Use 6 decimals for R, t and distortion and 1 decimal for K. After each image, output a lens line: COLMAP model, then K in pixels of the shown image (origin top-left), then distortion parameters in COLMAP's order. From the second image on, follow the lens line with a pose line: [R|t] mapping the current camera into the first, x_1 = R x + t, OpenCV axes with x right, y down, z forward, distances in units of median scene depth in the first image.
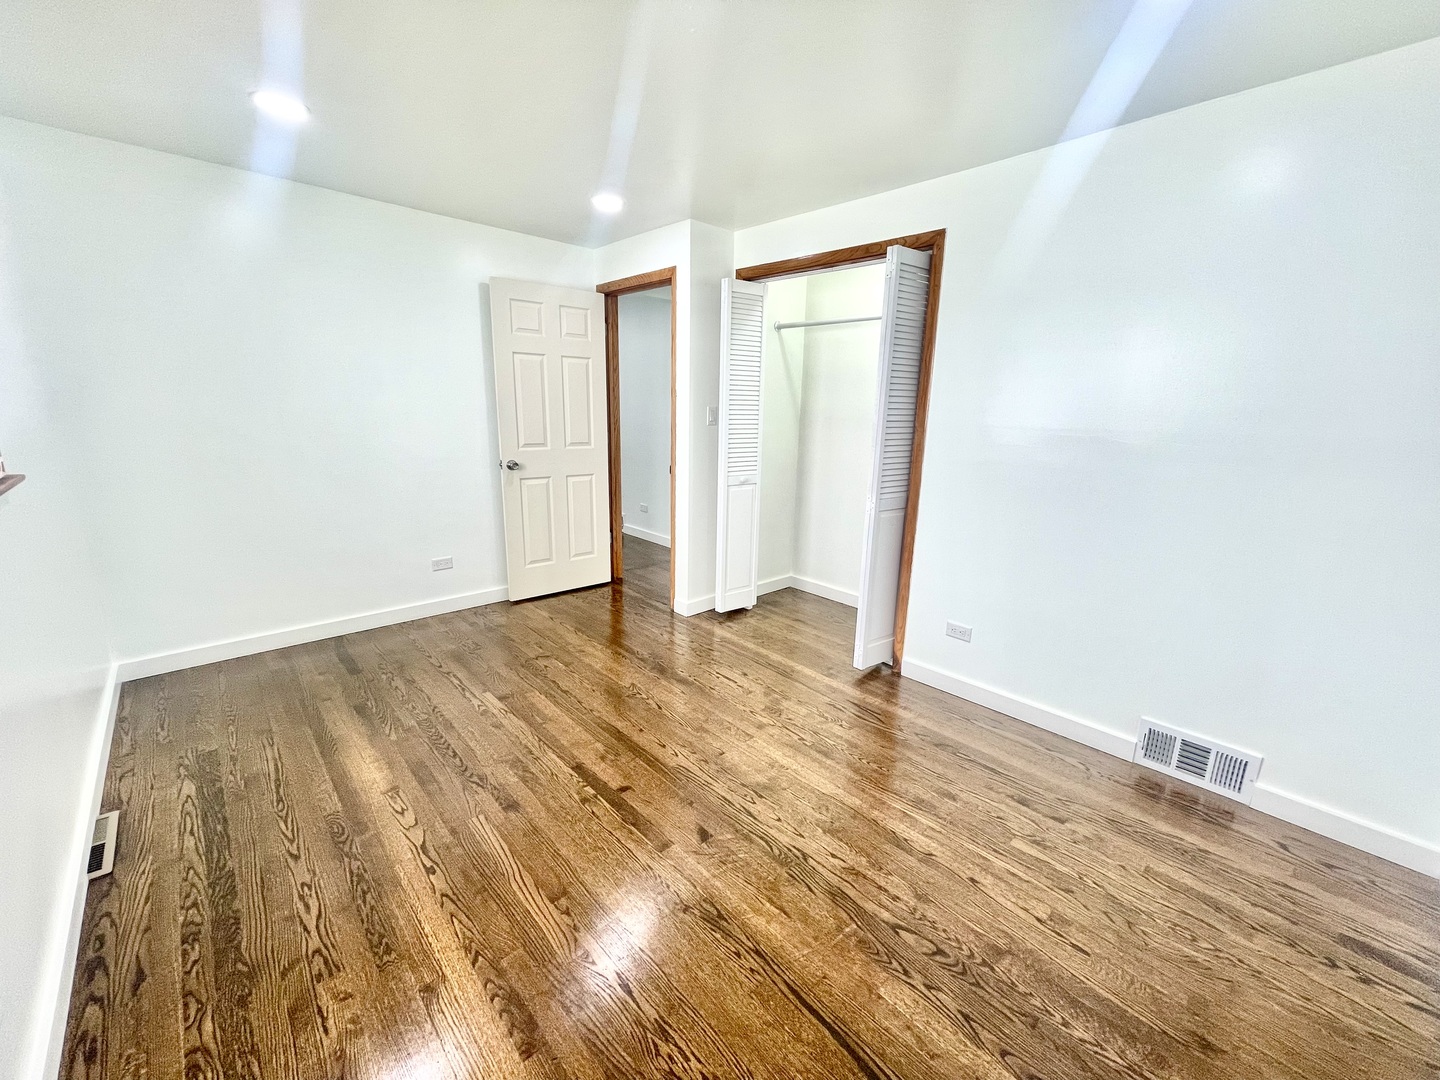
lens RADIAL K [[580.3, 0, 720.0], [0, 580.3, 540.0], [0, 0, 1]] dist [-0.002381, 0.000041]
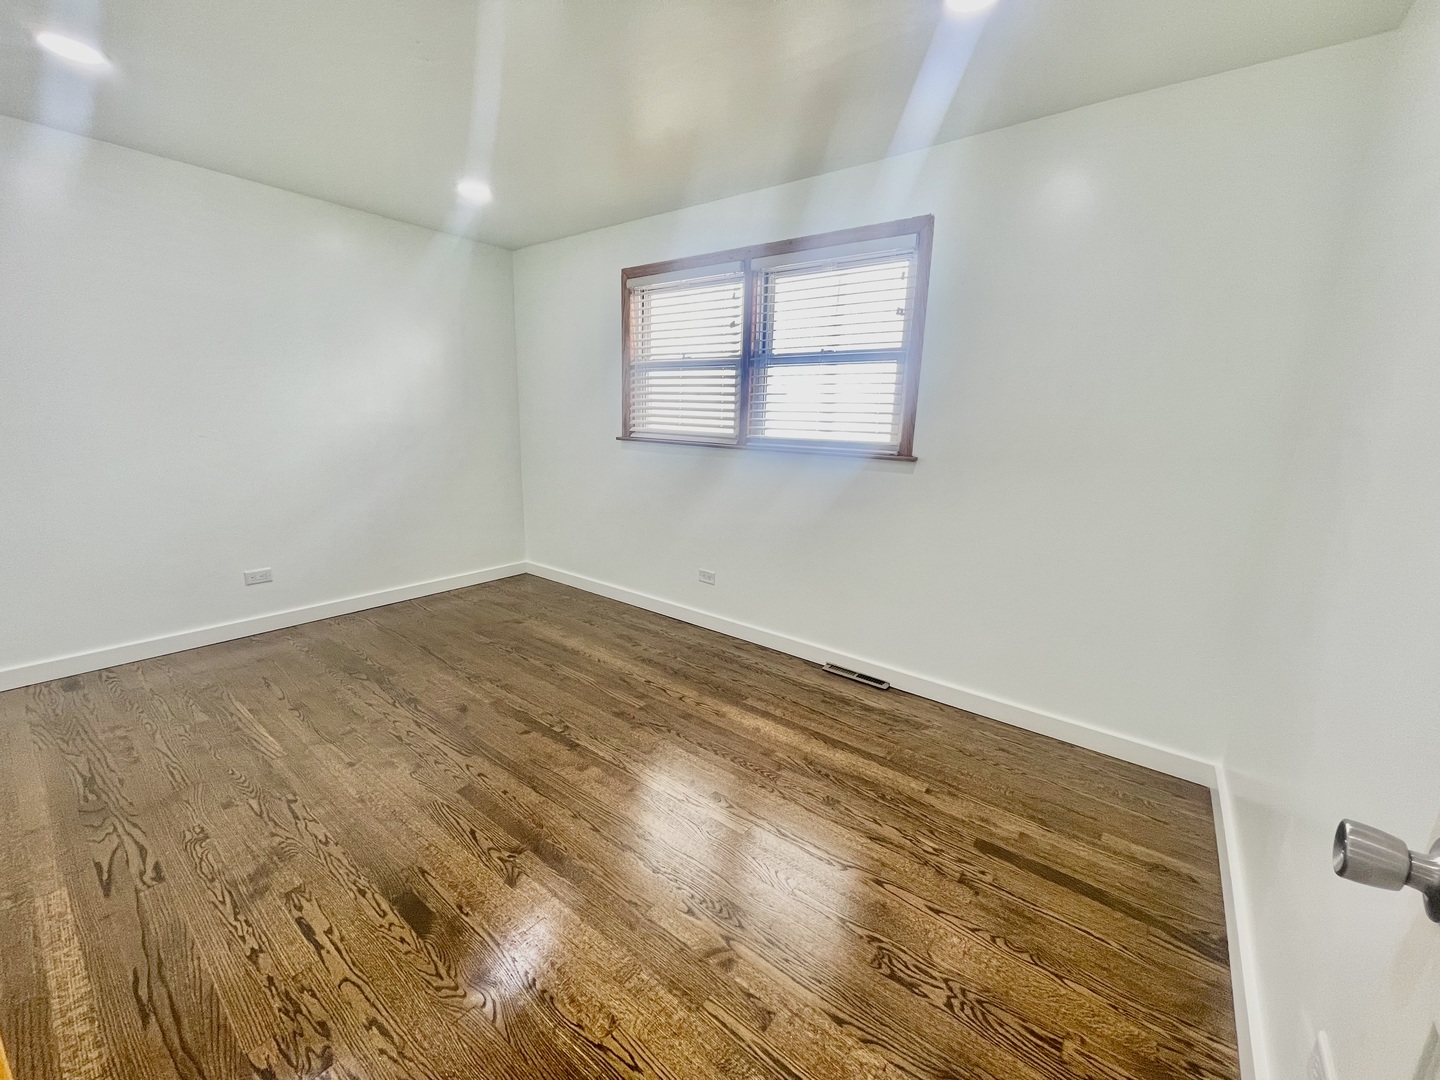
lens RADIAL K [[580.3, 0, 720.0], [0, 580.3, 540.0], [0, 0, 1]] dist [-0.002381, 0.000041]
pose [[-0.985728, -0.017493, -0.167432, -0.335355], [-0.087120, 0.904053, 0.418448, -0.402093], [0.144048, 0.427063, -0.892674, 1.867777]]
